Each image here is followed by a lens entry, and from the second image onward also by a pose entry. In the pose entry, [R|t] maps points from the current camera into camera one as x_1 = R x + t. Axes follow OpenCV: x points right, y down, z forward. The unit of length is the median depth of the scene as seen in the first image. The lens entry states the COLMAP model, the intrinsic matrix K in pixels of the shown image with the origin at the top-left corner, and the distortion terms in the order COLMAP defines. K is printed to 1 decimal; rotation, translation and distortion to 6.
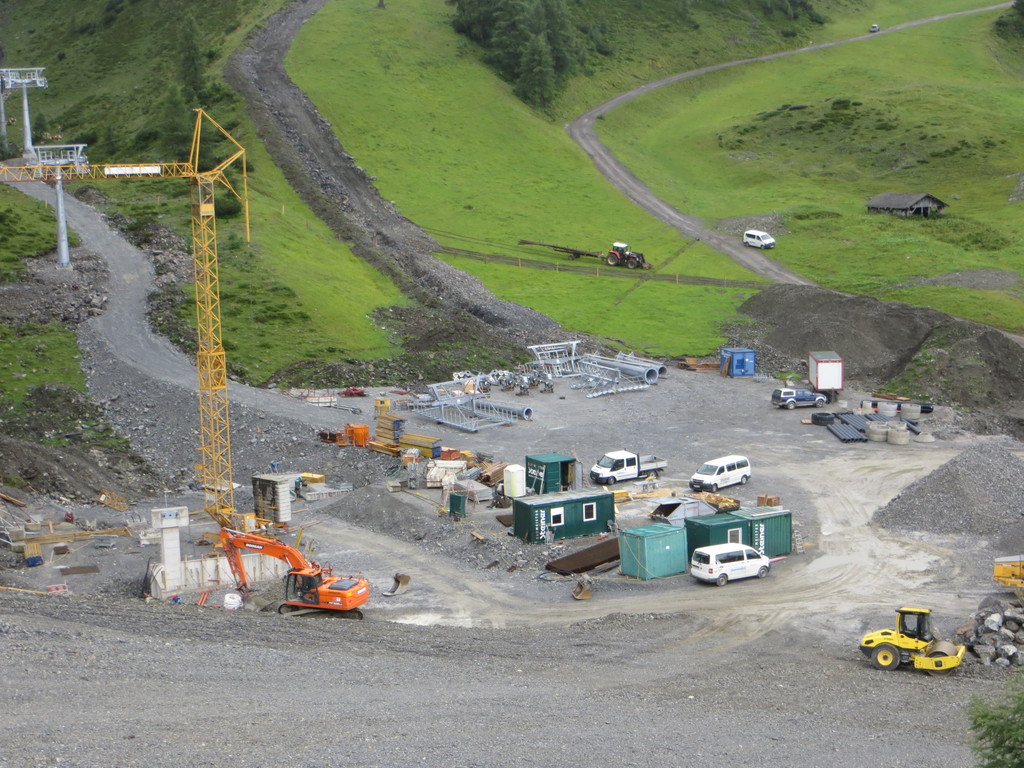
lens RADIAL K [[1718.8, 0, 512.3], [0, 1718.8, 382.4], [0, 0, 1]] dist [-0.078184, 0.000000]
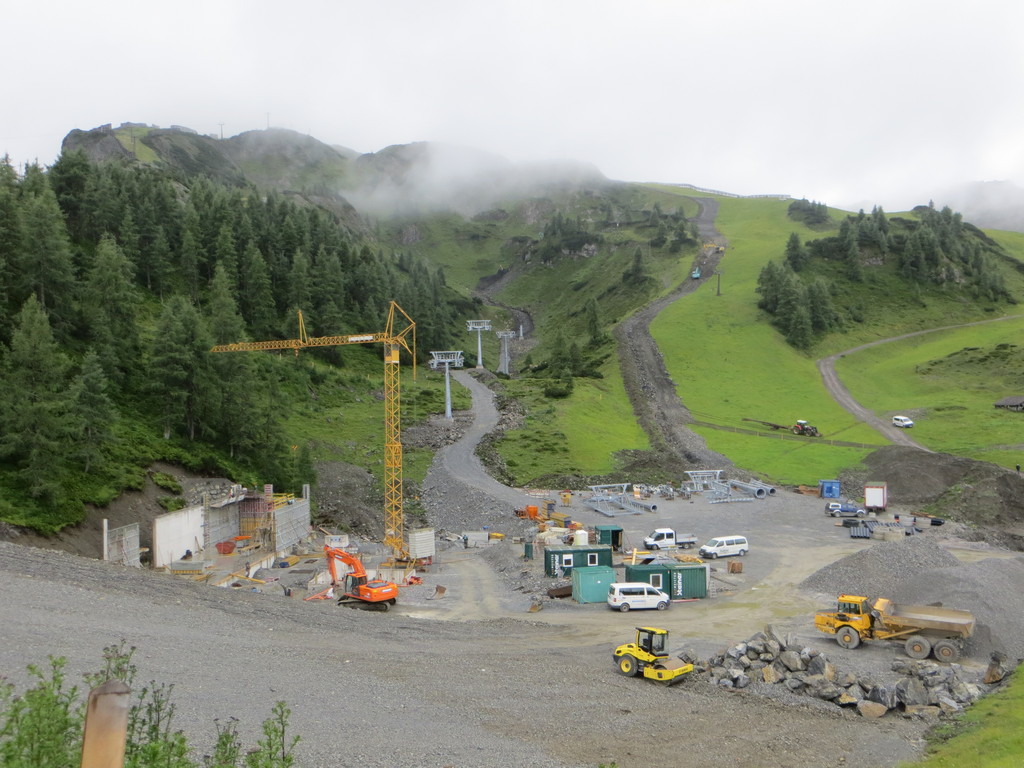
lens RADIAL K [[929.8, 0, 511.6], [0, 929.8, 382.1], [0, 0, 1]] dist [-0.021446, 0.000000]
pose [[0.930794, 0.010058, -0.365405, 0.153023], [-0.063516, 0.988865, -0.134577, 0.020650], [0.359983, 0.148472, 0.921069, 0.123236]]
